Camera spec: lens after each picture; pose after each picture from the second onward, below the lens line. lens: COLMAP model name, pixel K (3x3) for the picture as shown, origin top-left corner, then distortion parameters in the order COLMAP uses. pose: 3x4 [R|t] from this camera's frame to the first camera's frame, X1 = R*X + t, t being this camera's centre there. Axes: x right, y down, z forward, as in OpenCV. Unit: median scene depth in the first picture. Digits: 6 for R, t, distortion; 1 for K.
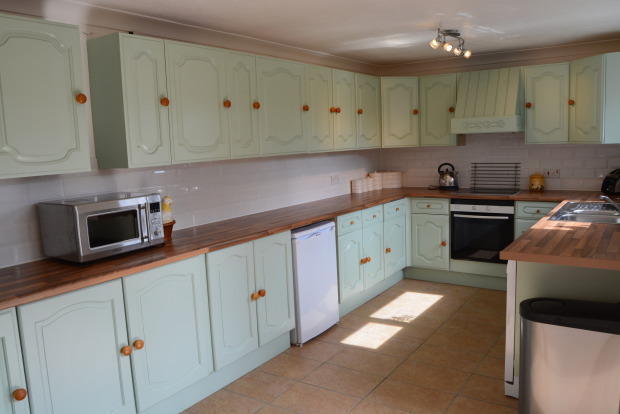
lens RADIAL K [[479.7, 0, 310.0], [0, 479.7, 207.0], [0, 0, 1]] dist [-0.079633, 0.007921]
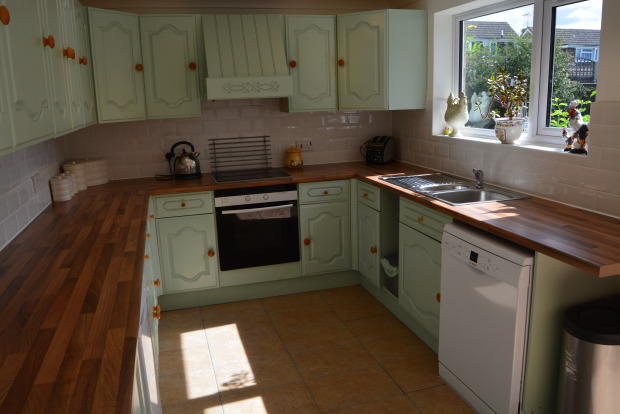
lens RADIAL K [[505.6, 0, 310.0], [0, 505.6, 207.0], [0, 0, 1]] dist [-0.071135, -0.002198]
pose [[0.639003, -0.150412, 0.754355, -0.188488], [0.114297, 0.988375, 0.100254, -0.051806], [-0.760665, 0.022158, 0.648766, 0.388136]]
